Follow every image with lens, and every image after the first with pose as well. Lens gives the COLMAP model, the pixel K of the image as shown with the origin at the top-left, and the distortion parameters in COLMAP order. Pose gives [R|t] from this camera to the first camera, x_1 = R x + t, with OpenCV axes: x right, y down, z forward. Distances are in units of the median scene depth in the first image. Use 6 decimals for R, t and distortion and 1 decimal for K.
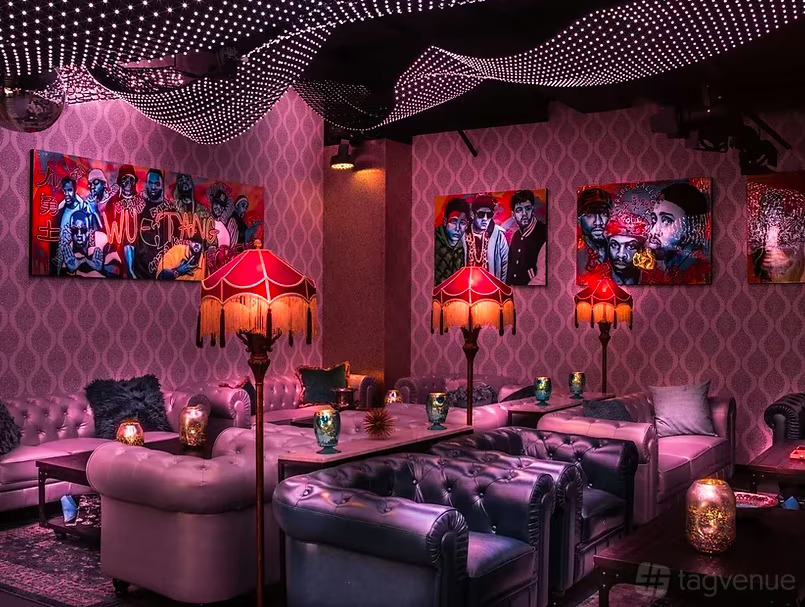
lens RADIAL K [[885.8, 0, 430.6], [0, 885.8, 304.1], [0, 0, 1]] dist [-0.103279, 0.070182]
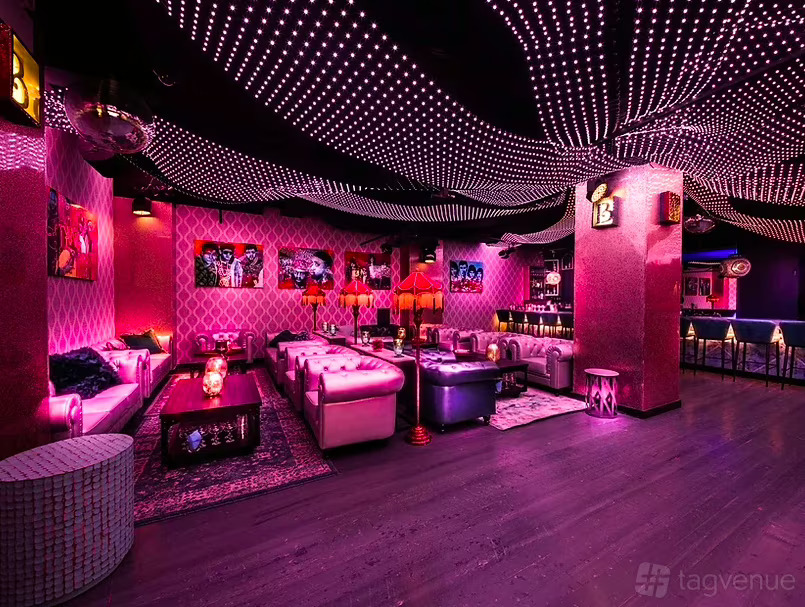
lens RADIAL K [[320.5, 0, 412.5], [0, 320.5, 309.3], [0, 0, 1]] dist [0.000975, 0.000133]
pose [[0.472698, -0.031207, 0.880672, -0.509500], [-0.005413, 0.999251, 0.038314, 0.001313], [-0.881208, -0.022878, 0.472175, 0.324312]]
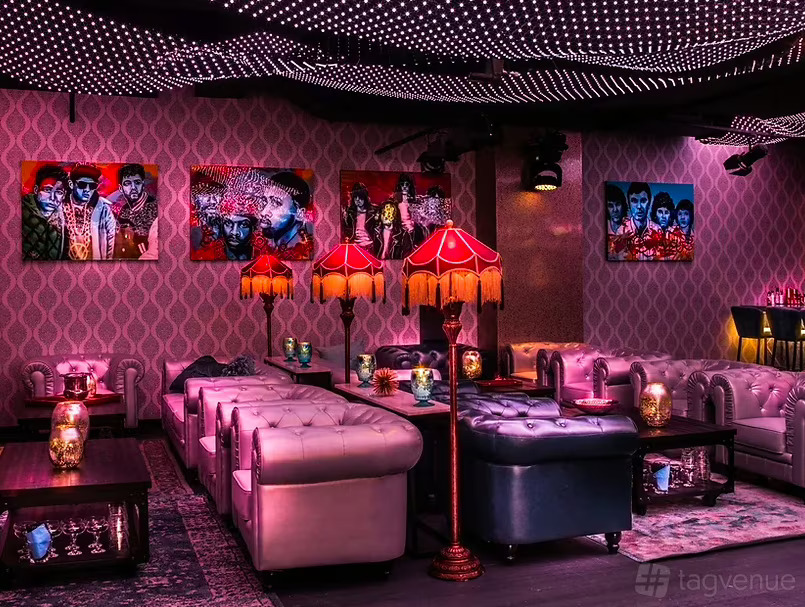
lens RADIAL K [[885.8, 0, 430.6], [0, 885.8, 304.1], [0, 0, 1]] dist [-0.103279, 0.070182]
pose [[0.592605, -0.031501, 0.804877, -0.604330], [0.008404, 0.999422, 0.032927, -0.001463], [-0.805449, -0.012748, 0.592528, 0.182472]]
